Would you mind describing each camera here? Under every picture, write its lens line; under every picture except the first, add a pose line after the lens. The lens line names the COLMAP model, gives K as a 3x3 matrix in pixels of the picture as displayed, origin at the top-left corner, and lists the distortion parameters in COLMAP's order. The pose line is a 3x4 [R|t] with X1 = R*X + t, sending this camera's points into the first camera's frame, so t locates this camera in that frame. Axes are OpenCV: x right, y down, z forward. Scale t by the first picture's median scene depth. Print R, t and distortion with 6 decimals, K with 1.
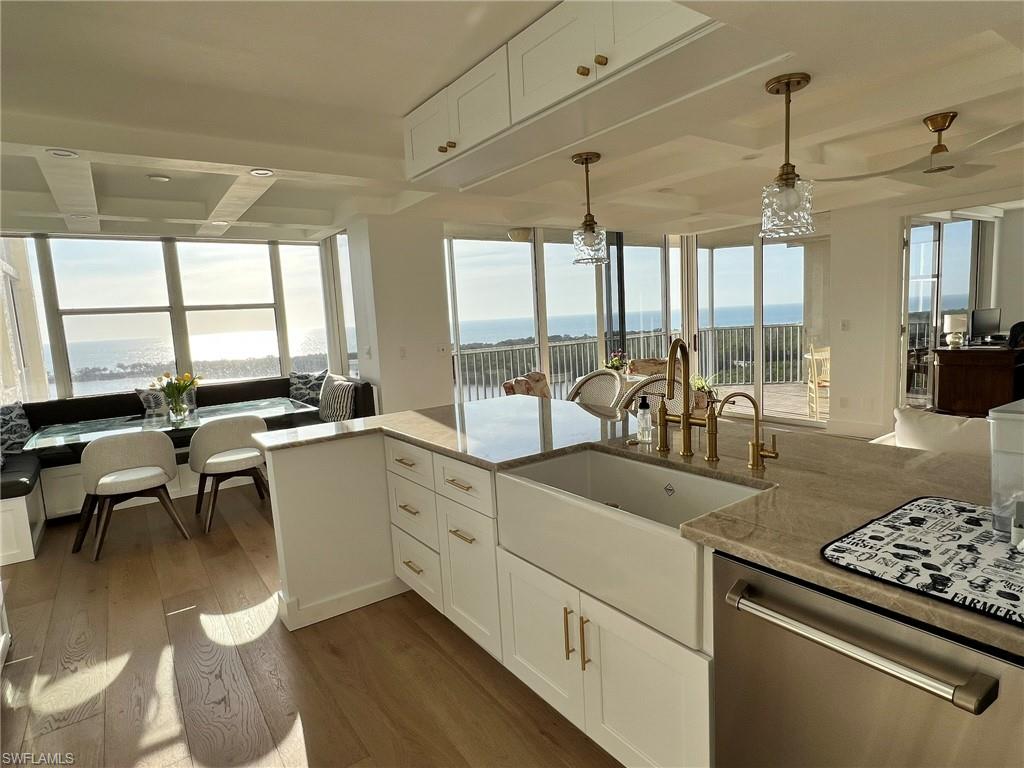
lens RADIAL K [[568.7, 0, 512.0], [0, 568.7, 384.0], [0, 0, 1]] dist [0.002661, -0.000132]
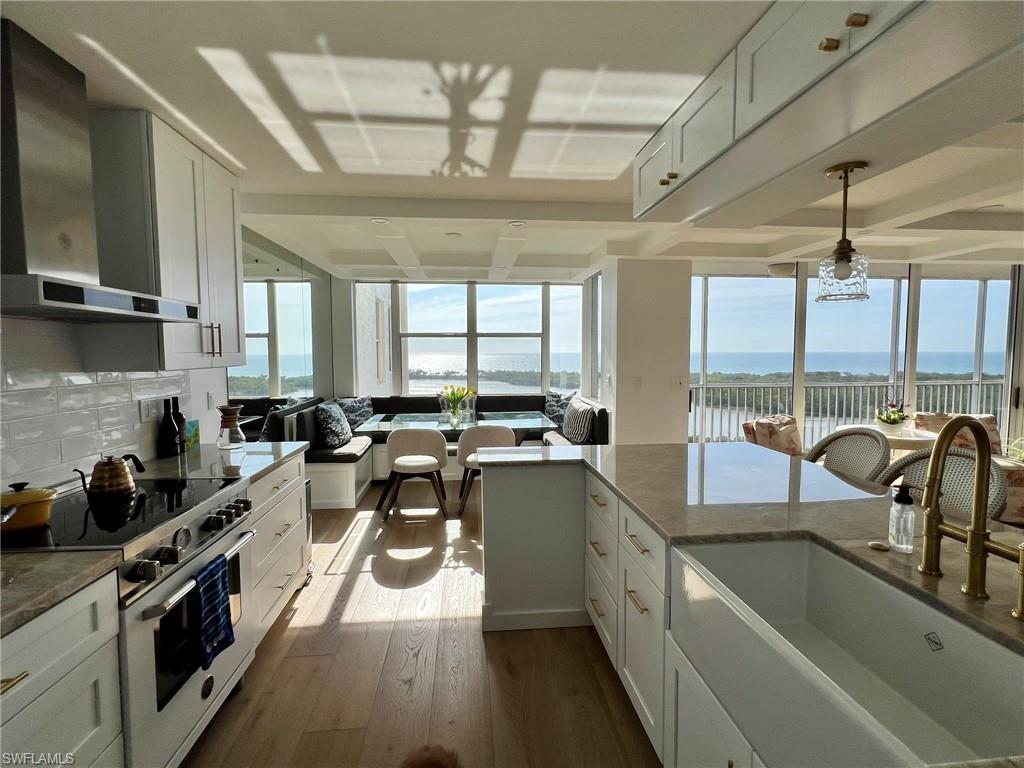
lens RADIAL K [[477.7, 0, 507.4], [0, 477.7, 381.2], [0, 0, 1]] dist [-0.000671, 0.000057]
pose [[0.864132, 0.081767, -0.496578, 0.042317], [-0.101554, 0.994746, -0.012925, -0.024366], [0.492912, 0.061599, 0.867896, 0.109239]]
